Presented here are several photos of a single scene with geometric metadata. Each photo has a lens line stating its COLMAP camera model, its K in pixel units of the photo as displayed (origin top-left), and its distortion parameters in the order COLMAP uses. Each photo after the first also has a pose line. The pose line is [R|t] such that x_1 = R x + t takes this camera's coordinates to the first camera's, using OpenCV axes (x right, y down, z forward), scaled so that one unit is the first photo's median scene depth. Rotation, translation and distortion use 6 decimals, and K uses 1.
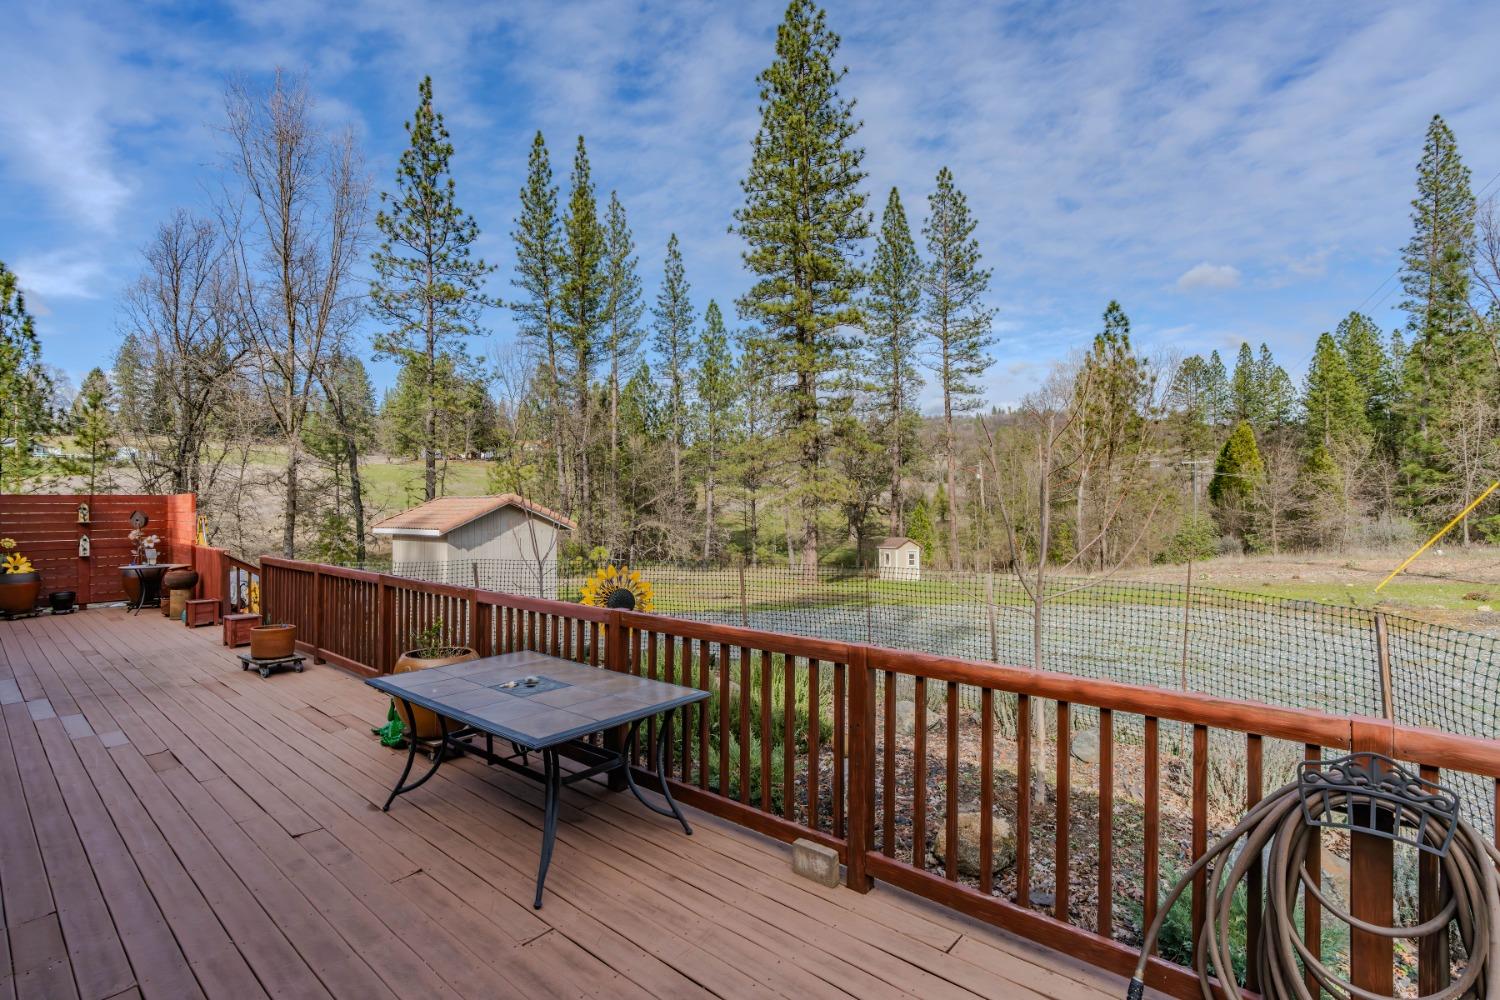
lens RADIAL K [[666.2, 0, 750.0], [0, 666.2, 500.0], [0, 0, 1]] dist [-0.017957, 0.004386]
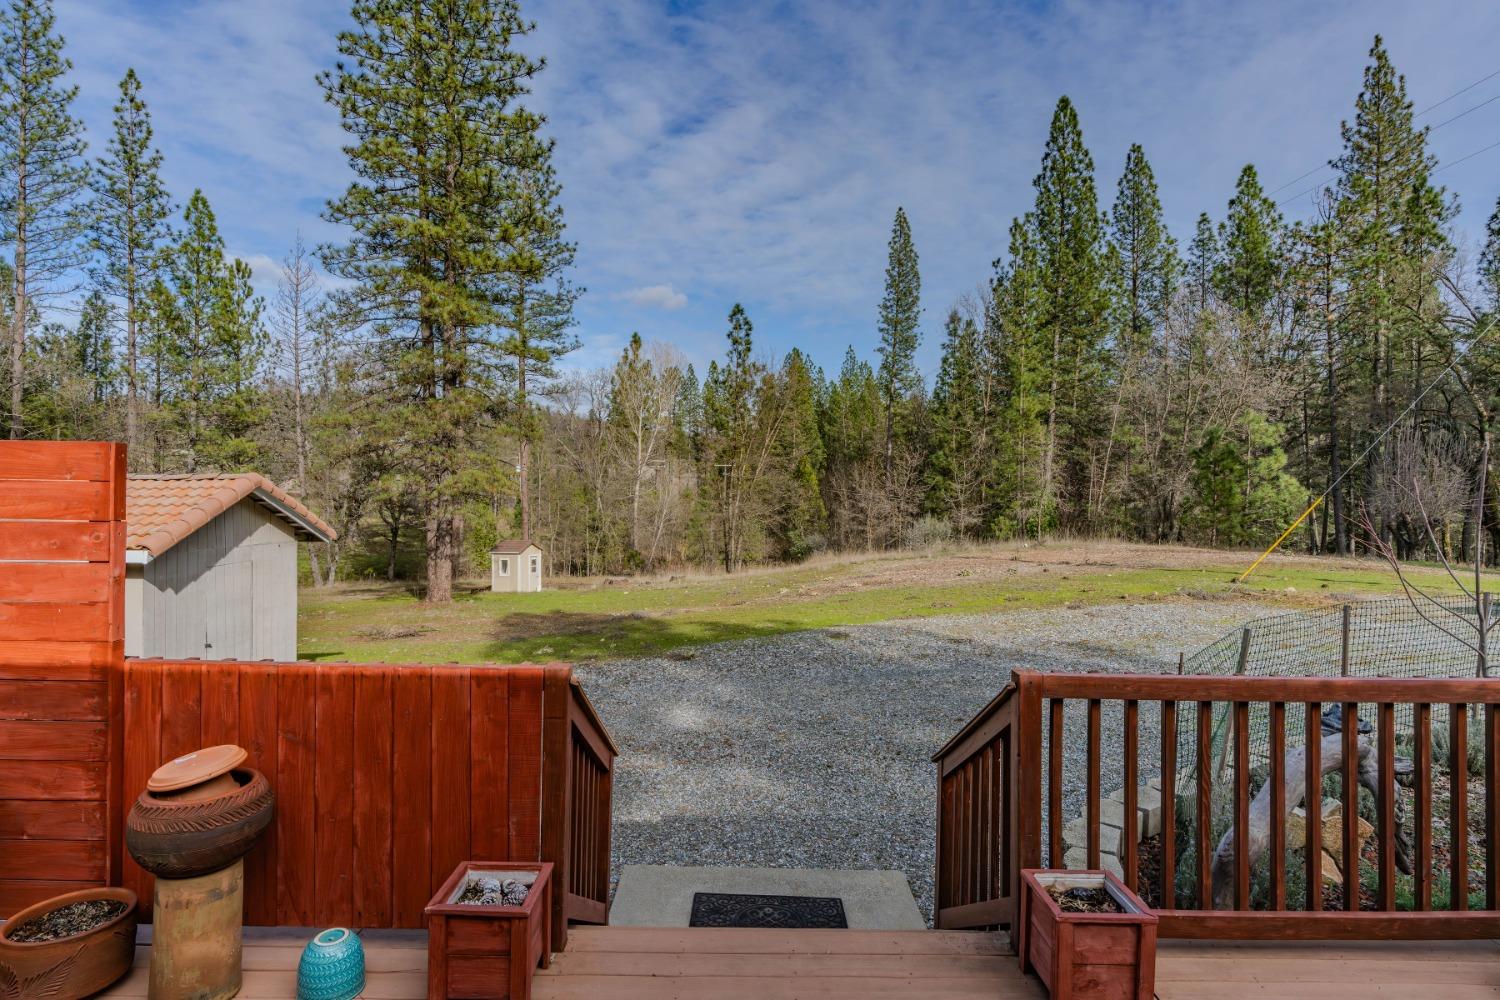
lens RADIAL K [[731.9, 0, 750.0], [0, 731.9, 500.0], [0, 0, 1]] dist [-0.017195, 0.000626]
pose [[0.757204, 0.015688, 0.652990, -0.113999], [-0.019444, 0.999810, -0.001473, 0.001163], [-0.652889, -0.011581, 0.757365, 0.089857]]
